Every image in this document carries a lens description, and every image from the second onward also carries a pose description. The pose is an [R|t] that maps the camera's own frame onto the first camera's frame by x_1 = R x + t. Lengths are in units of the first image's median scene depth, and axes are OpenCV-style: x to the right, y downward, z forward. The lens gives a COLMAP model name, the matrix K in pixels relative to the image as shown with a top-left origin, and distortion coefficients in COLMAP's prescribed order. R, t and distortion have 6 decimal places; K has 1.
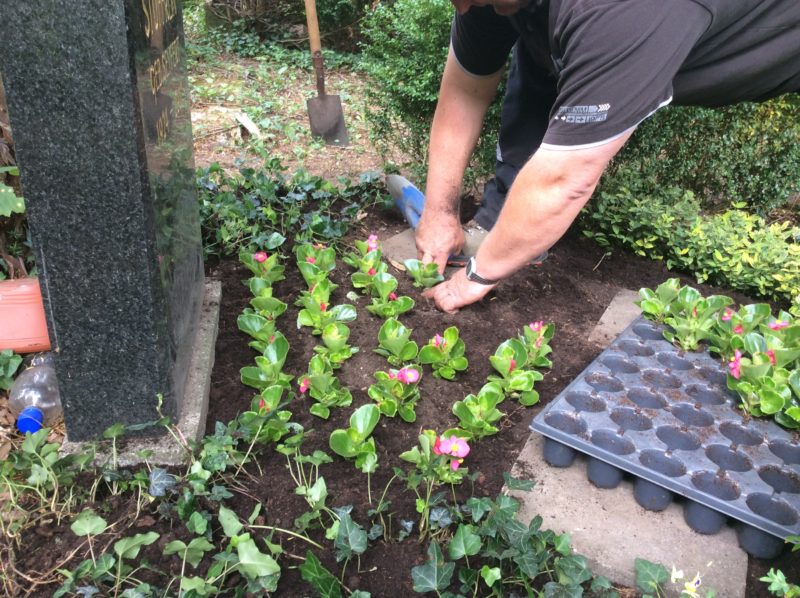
lens RADIAL K [[721.9, 0, 393.2], [0, 721.9, 294.9], [0, 0, 1]] dist [0.021637, -0.031220]
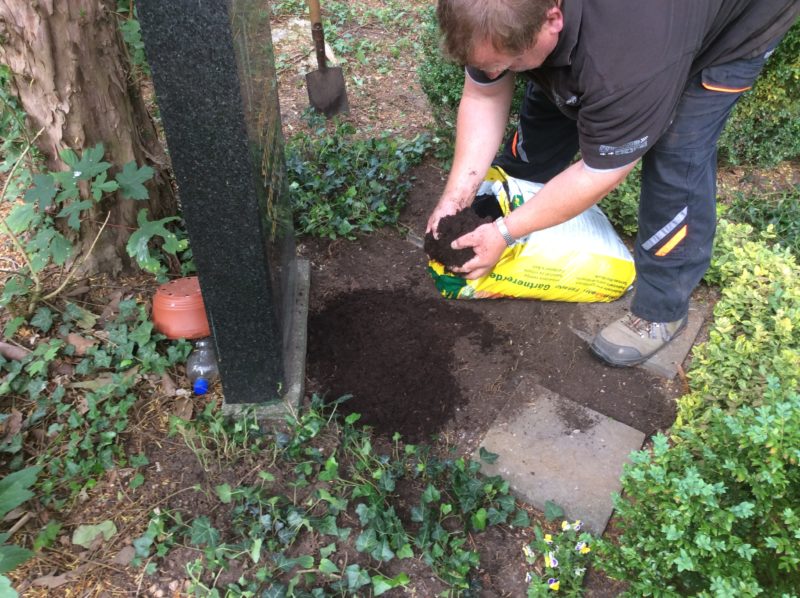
lens RADIAL K [[721.9, 0, 404.0], [0, 721.9, 302.6], [0, 0, 1]] dist [0.021637, -0.031220]
pose [[0.995539, 0.034497, -0.087823, 0.117748], [-0.010302, 0.964945, 0.262250, -0.514128], [0.093791, -0.260176, 0.960995, -0.575542]]
